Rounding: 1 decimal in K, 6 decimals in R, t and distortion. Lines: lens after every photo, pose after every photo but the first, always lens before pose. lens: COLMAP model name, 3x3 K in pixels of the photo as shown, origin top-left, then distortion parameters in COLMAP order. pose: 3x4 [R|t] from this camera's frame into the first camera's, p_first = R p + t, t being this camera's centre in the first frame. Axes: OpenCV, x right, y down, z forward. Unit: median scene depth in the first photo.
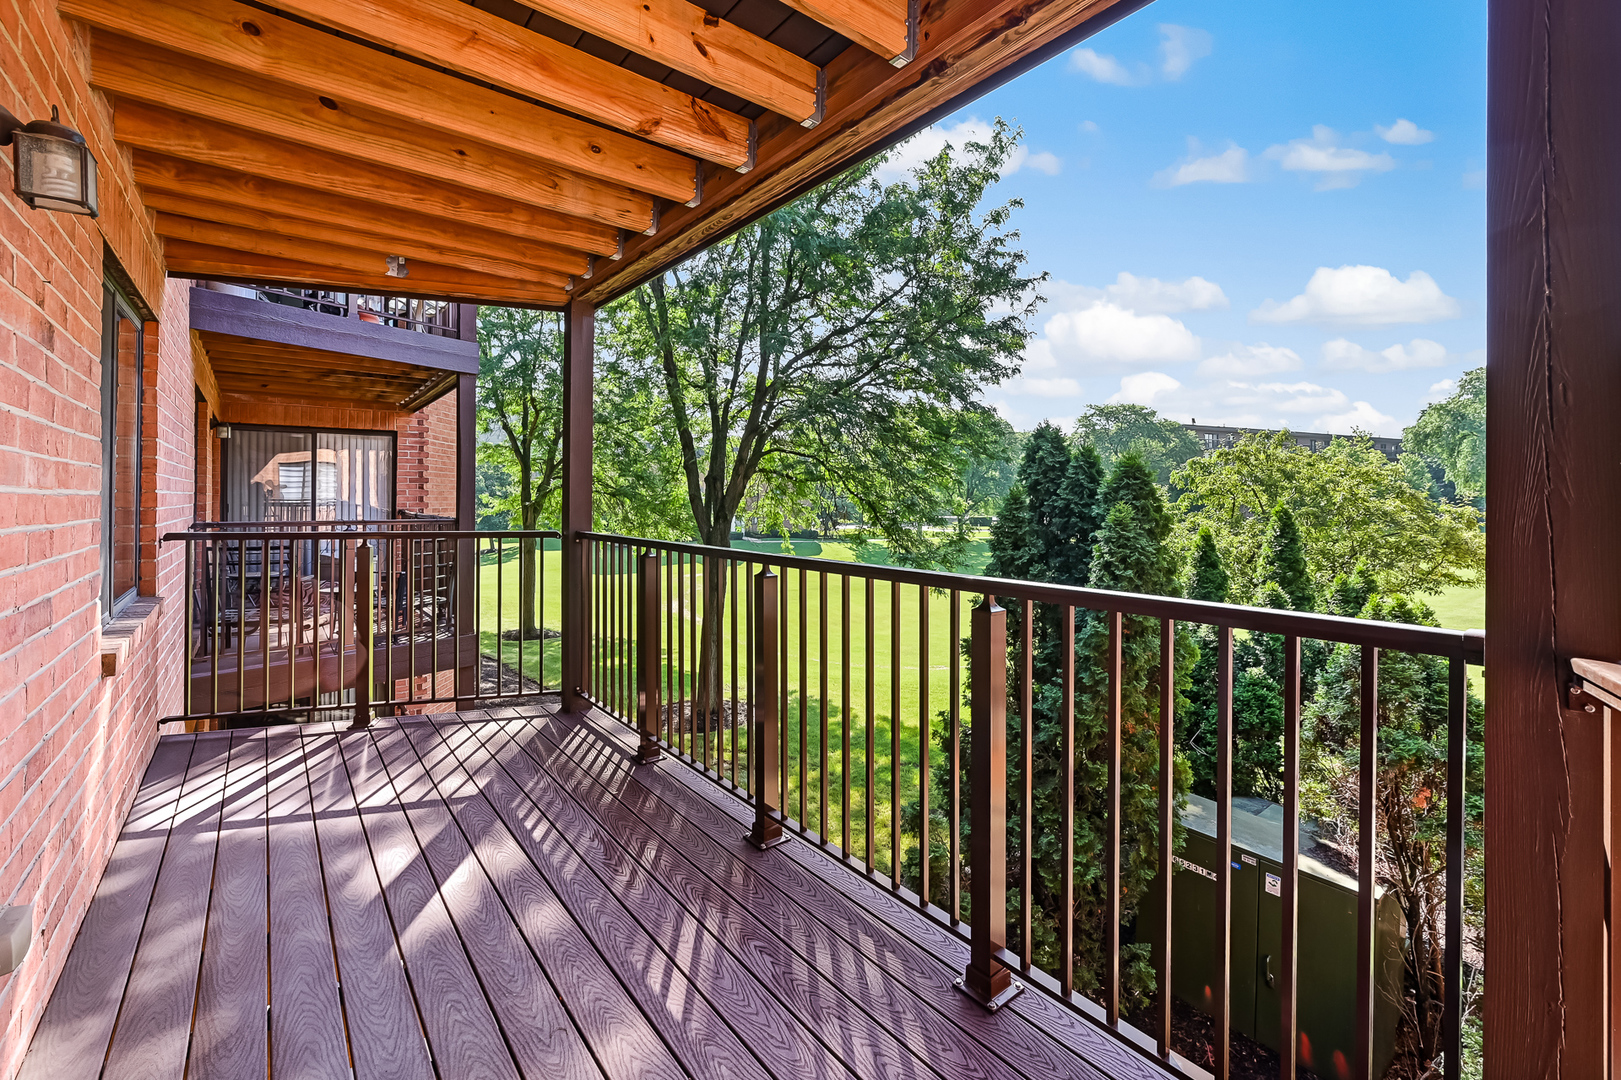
lens RADIAL K [[692.2, 0, 814.4], [0, 692.2, 499.7], [0, 0, 1]] dist [0.000413, 0.000073]
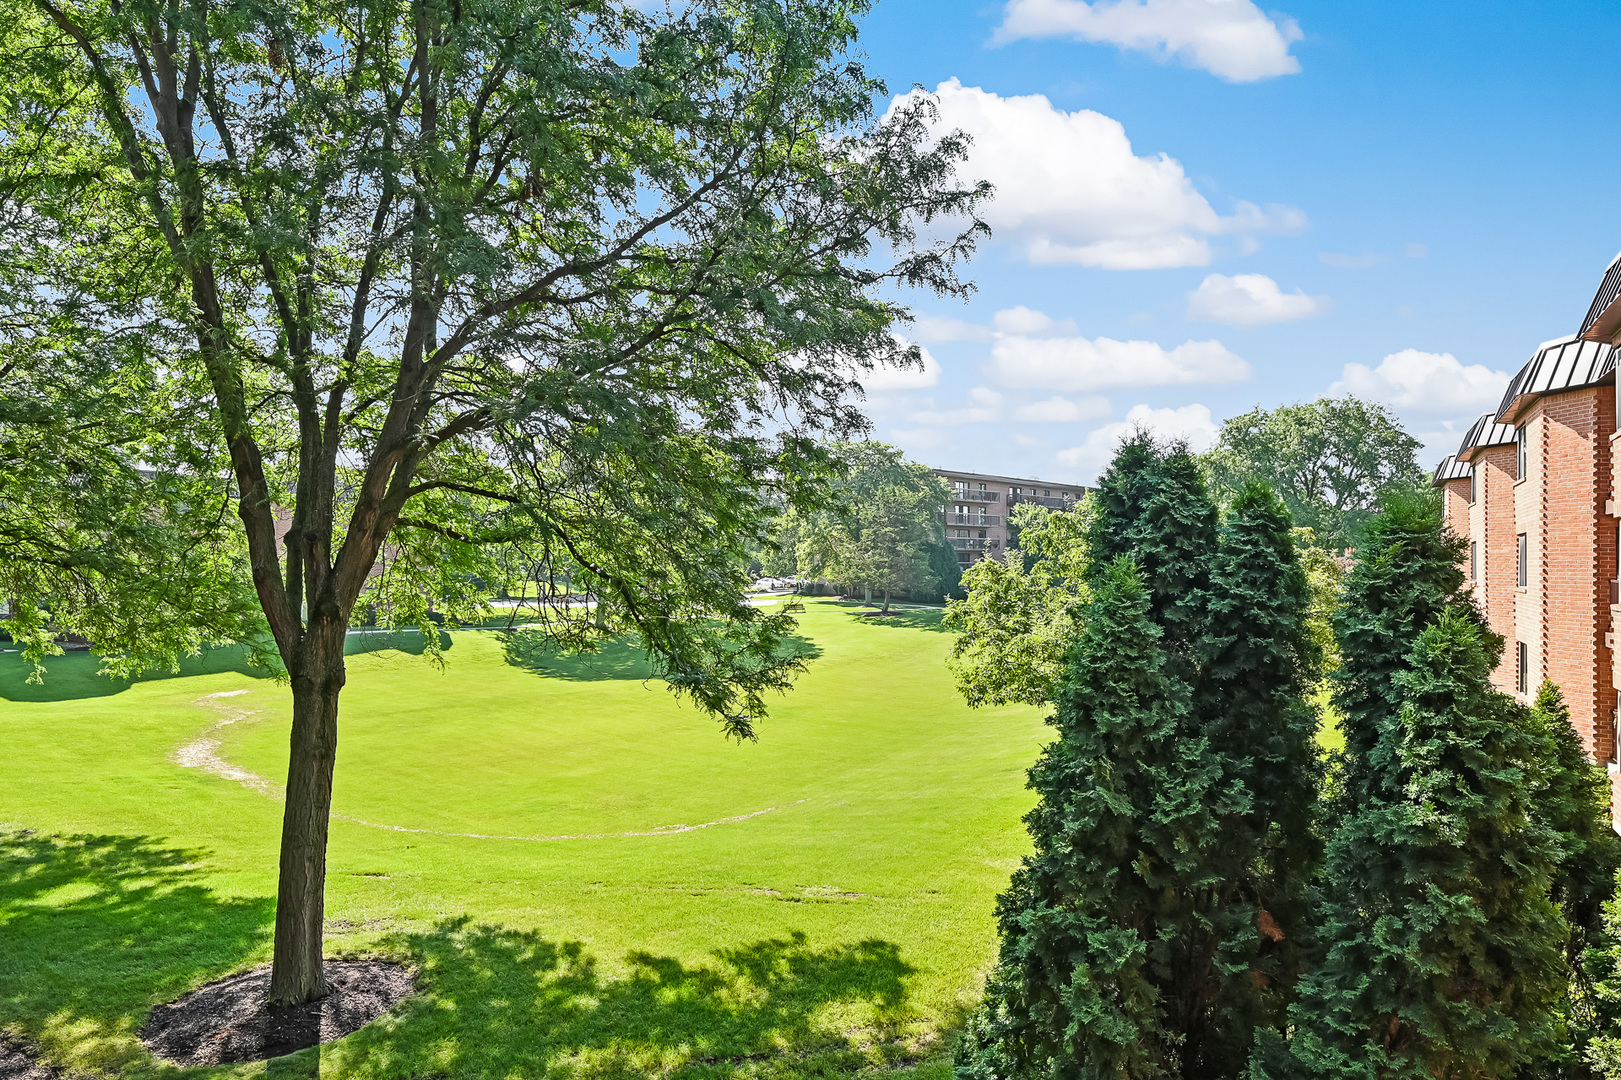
lens RADIAL K [[962.1, 0, 809.7], [0, 962.1, 566.6], [0, 0, 1]] dist [0.007290, 0.000124]
pose [[0.930426, -0.004566, 0.366451, -0.051460], [0.003425, 0.999987, 0.003764, -0.008487], [-0.366464, -0.002247, 0.930430, 0.170499]]
